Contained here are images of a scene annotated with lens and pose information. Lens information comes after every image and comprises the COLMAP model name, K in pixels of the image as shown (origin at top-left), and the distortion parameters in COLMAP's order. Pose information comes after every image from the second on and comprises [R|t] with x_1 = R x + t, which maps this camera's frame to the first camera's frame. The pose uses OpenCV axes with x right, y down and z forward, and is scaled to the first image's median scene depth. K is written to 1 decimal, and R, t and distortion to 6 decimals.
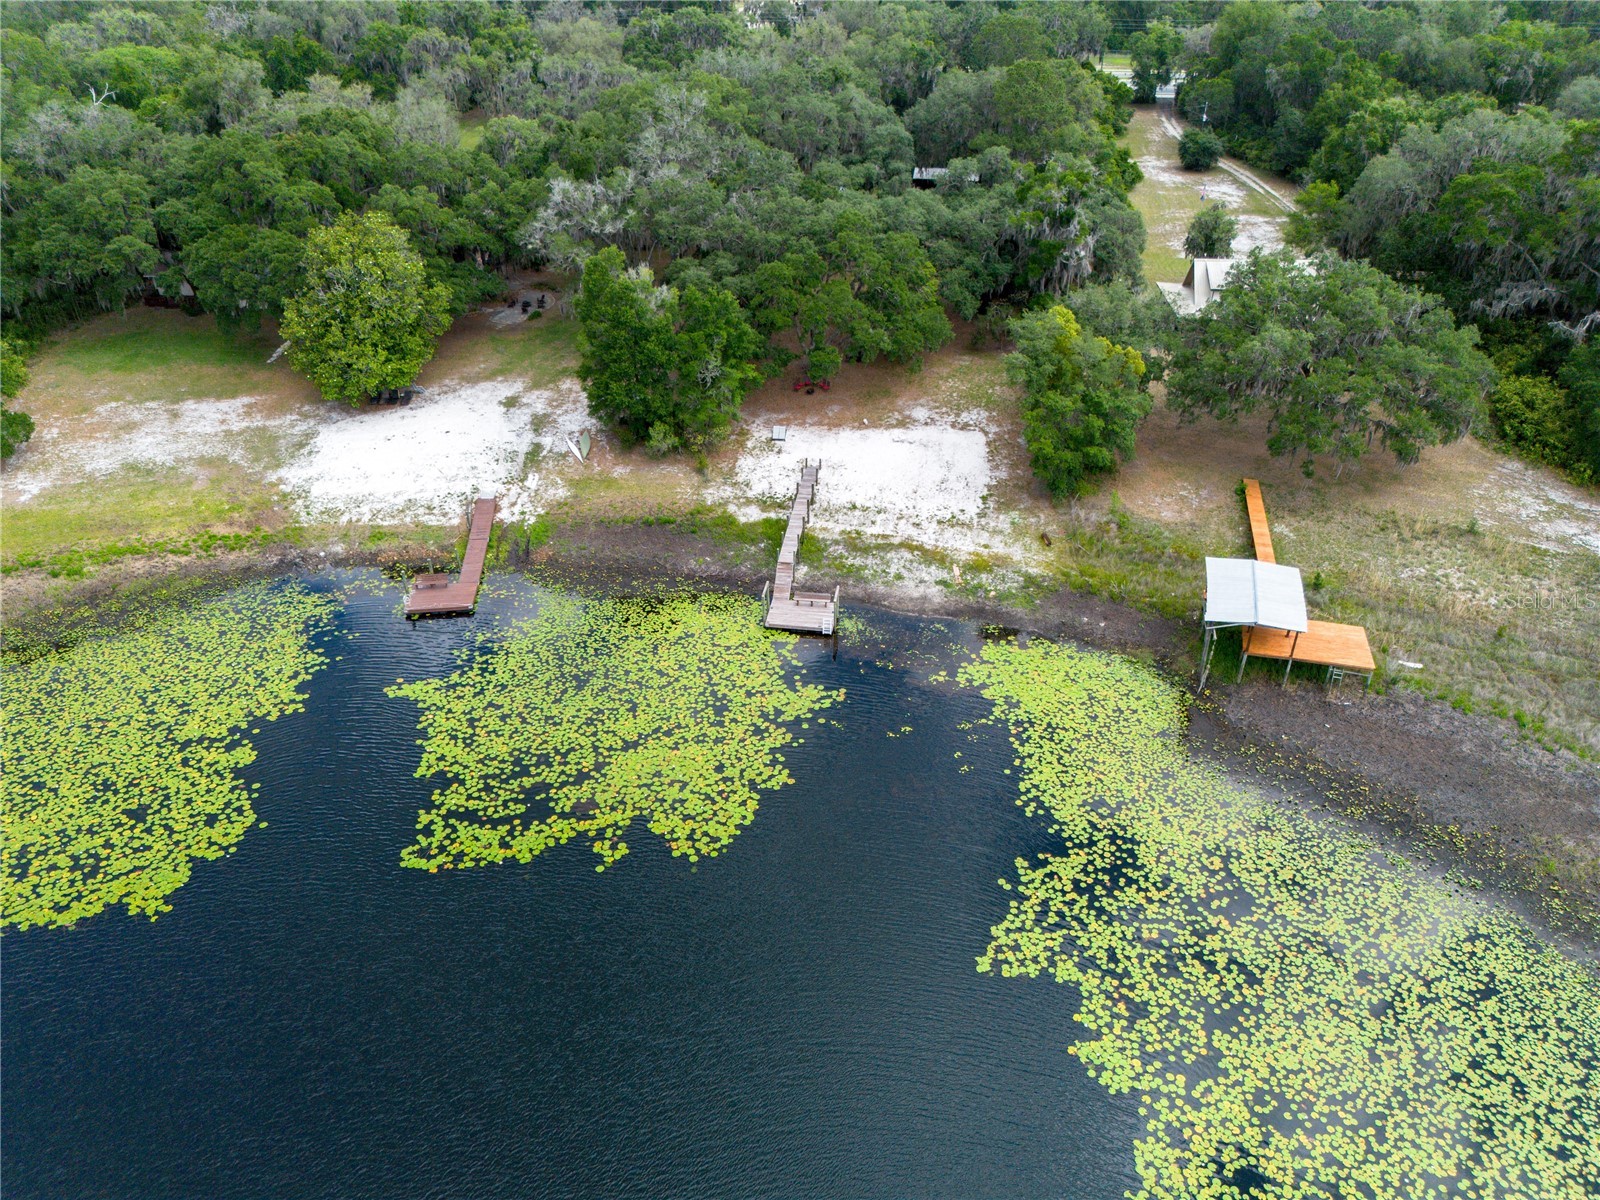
lens RADIAL K [[1129.0, 0, 803.7], [0, 1129.0, 594.1], [0, 0, 1]] dist [0.057709, -0.047873]
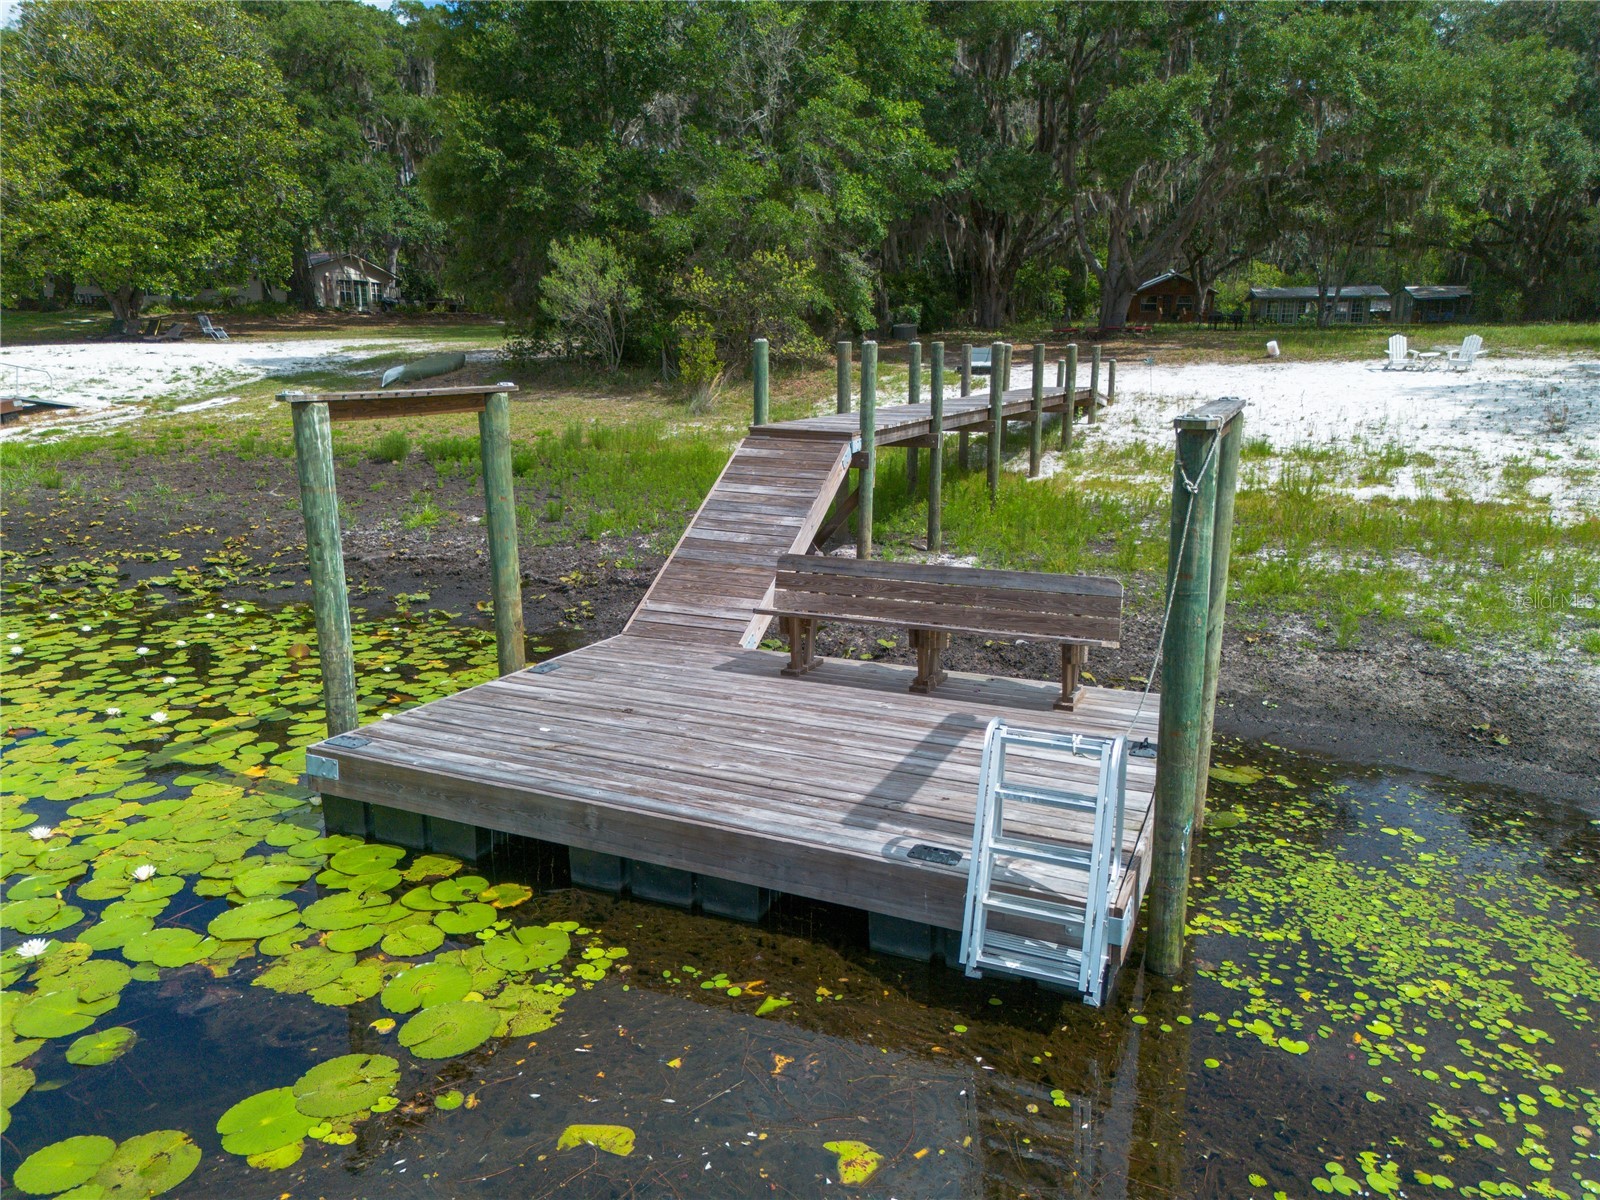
lens RADIAL K [[1129.0, 0, 801.3], [0, 1129.0, 595.1], [0, 0, 1]] dist [0.057709, -0.047873]
pose [[0.961351, 0.063805, -0.267831, 0.024624], [-0.148907, 0.938720, -0.310856, 0.037675], [0.231584, 0.338724, 0.911940, 0.963223]]
